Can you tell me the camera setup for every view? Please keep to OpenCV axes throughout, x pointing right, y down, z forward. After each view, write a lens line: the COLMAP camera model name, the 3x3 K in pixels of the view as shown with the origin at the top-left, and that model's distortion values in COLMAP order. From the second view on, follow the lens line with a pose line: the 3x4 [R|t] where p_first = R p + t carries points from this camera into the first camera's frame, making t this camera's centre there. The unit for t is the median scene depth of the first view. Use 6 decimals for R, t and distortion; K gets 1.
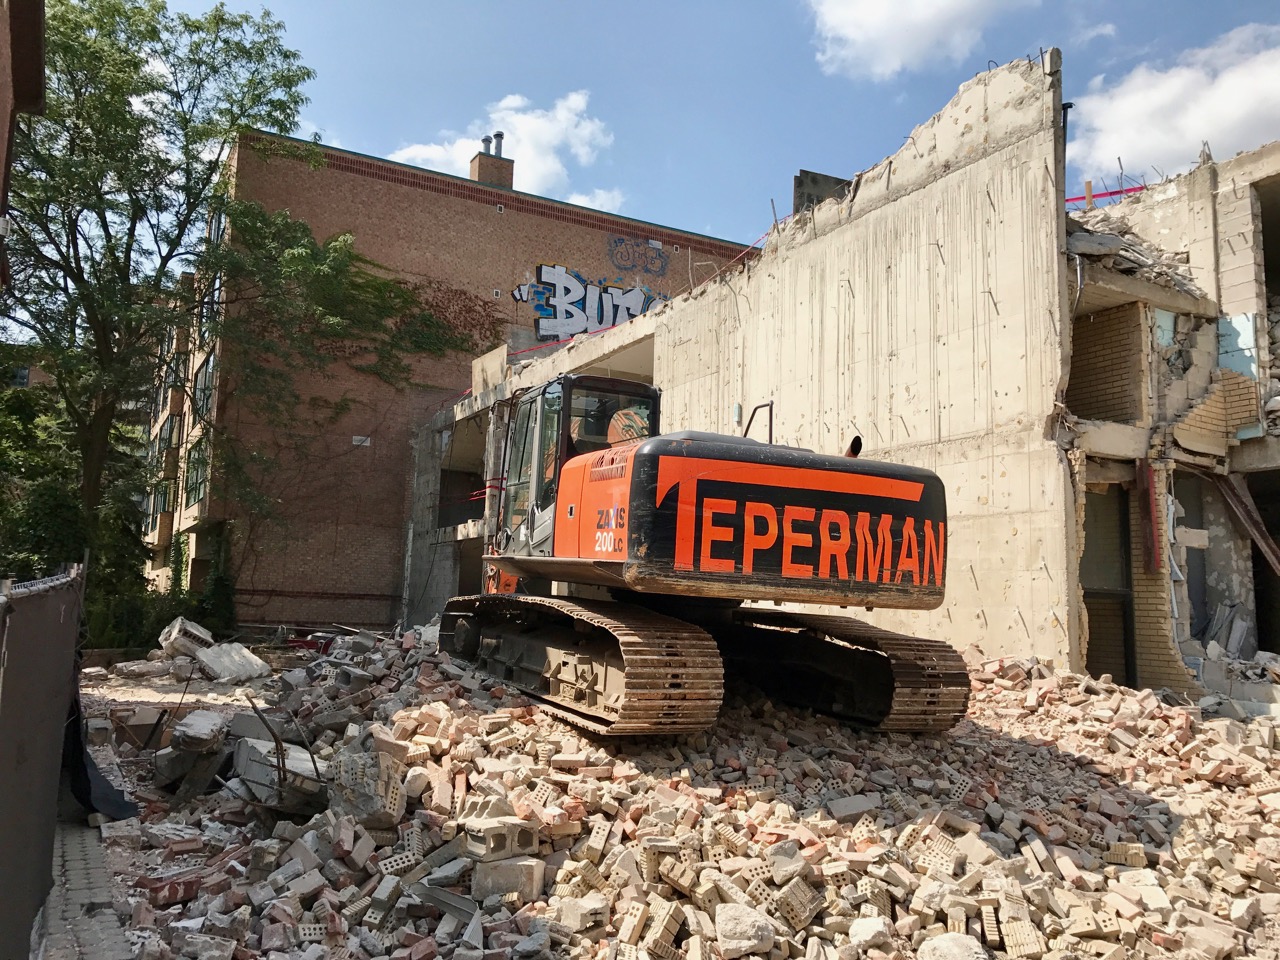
lens RADIAL K [[1052.1, 0, 625.4], [0, 1052.1, 464.4], [0, 0, 1]] dist [0.006880, 0.008528]
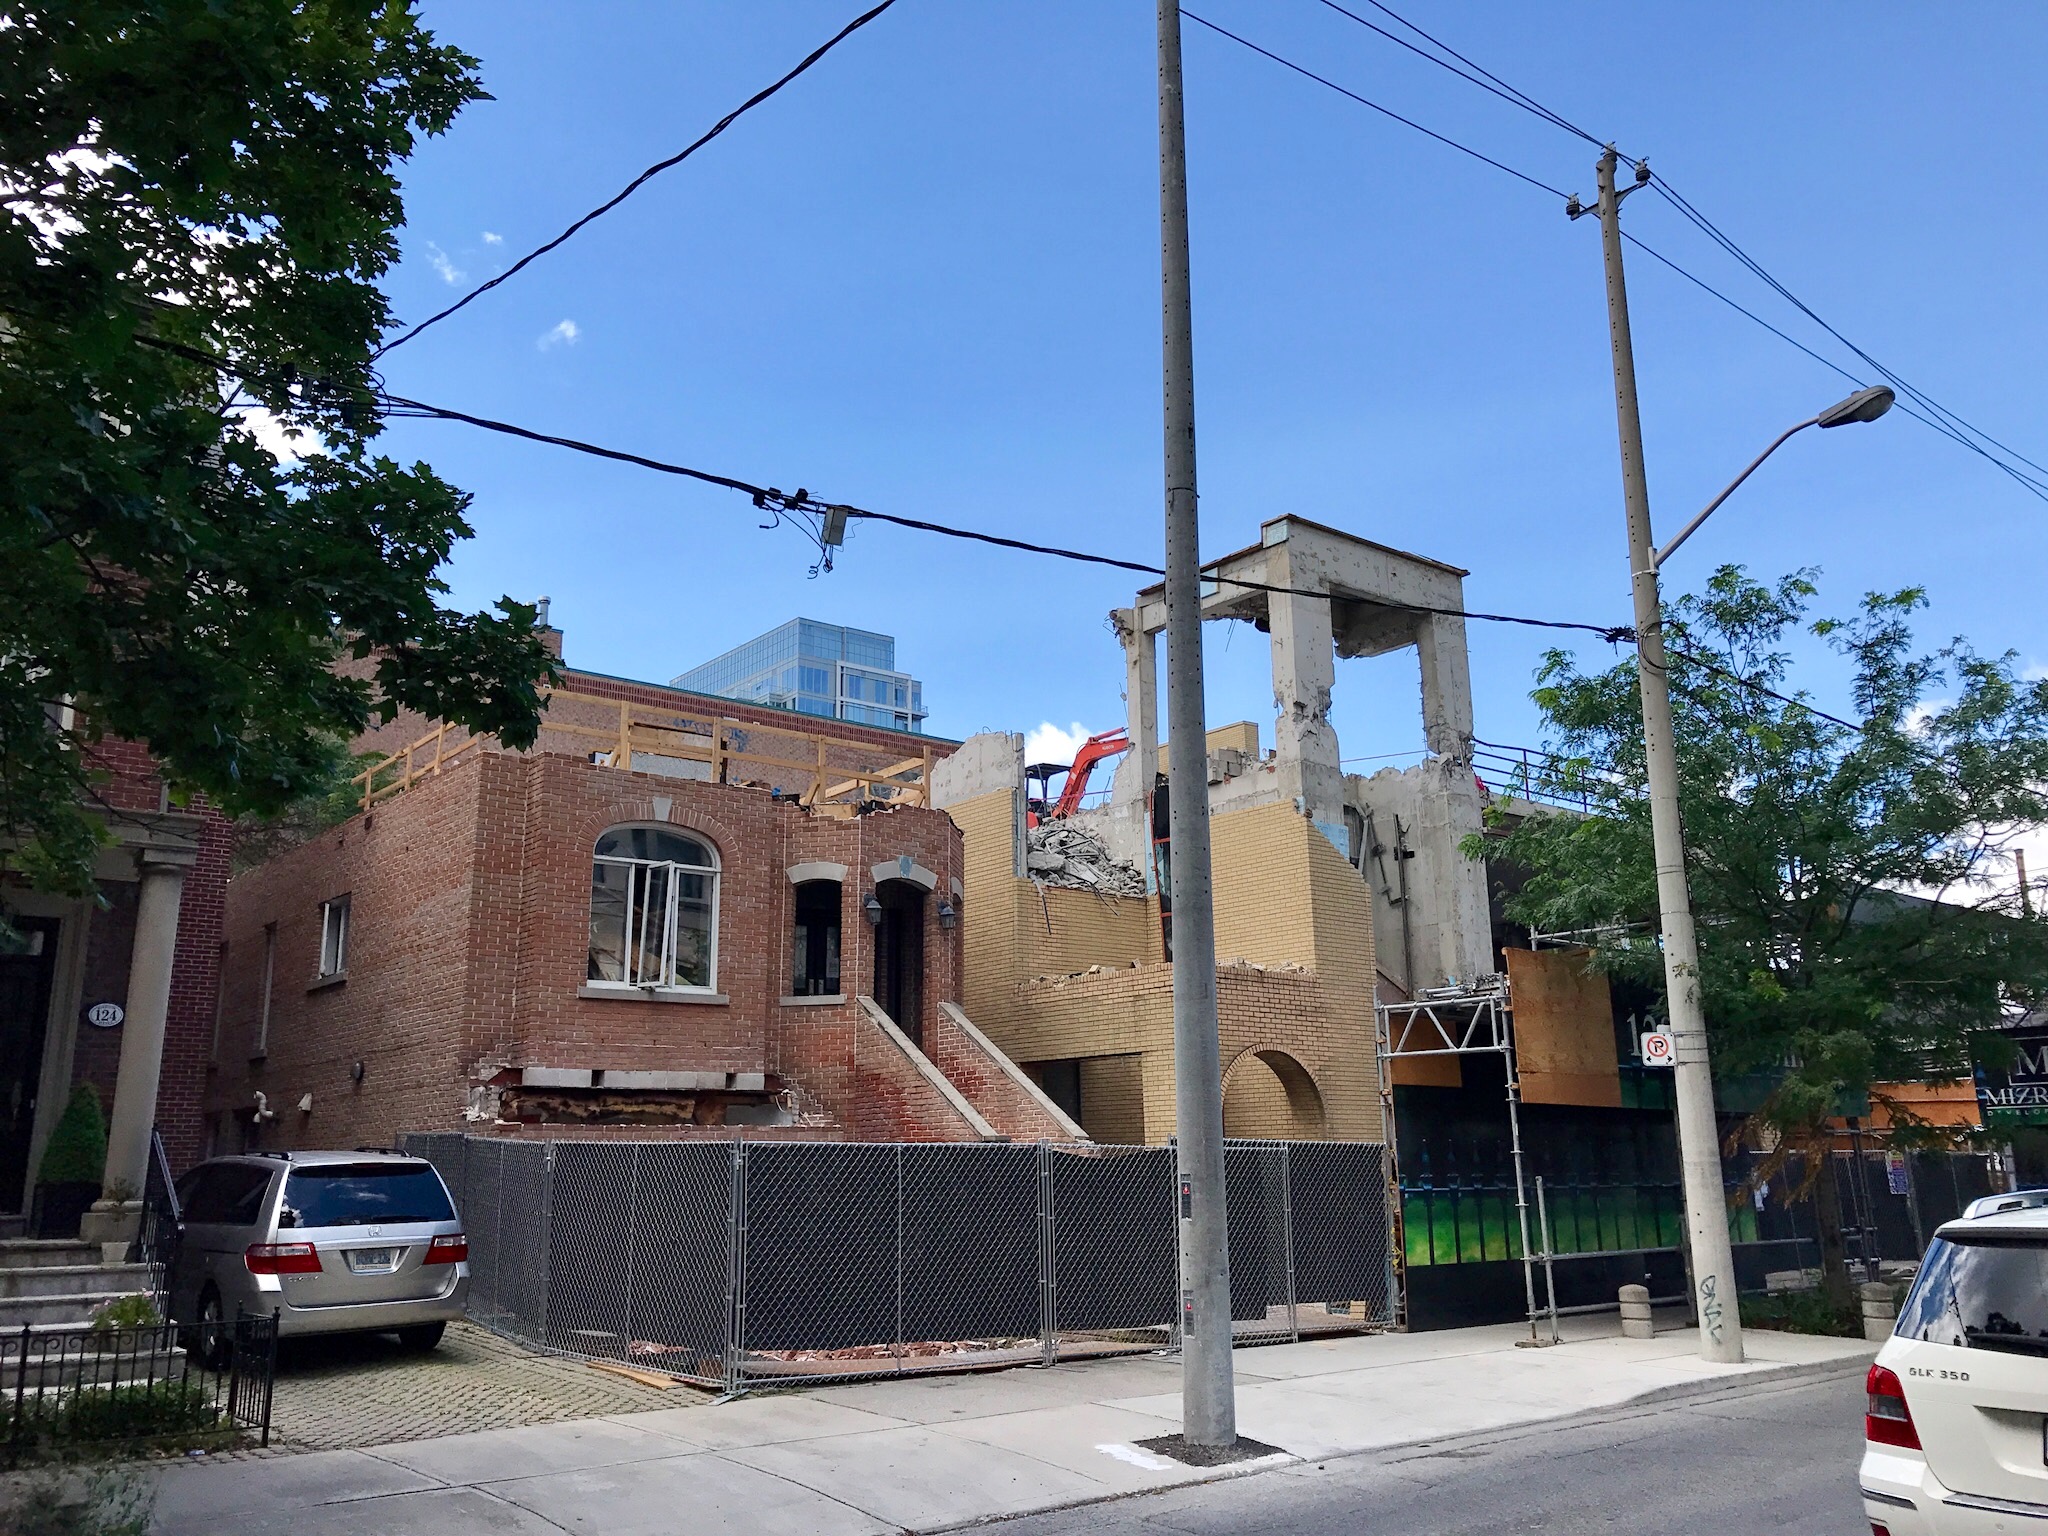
lens RADIAL K [[1673.9, 0, 1047.2], [0, 1673.9, 738.9], [0, 0, 1]] dist [0.175204, -0.557313]
pose [[0.976704, 0.009680, 0.214371, -0.042041], [0.012964, 0.994495, -0.103976, -0.128806], [-0.214197, 0.104333, 0.971202, -1.066889]]
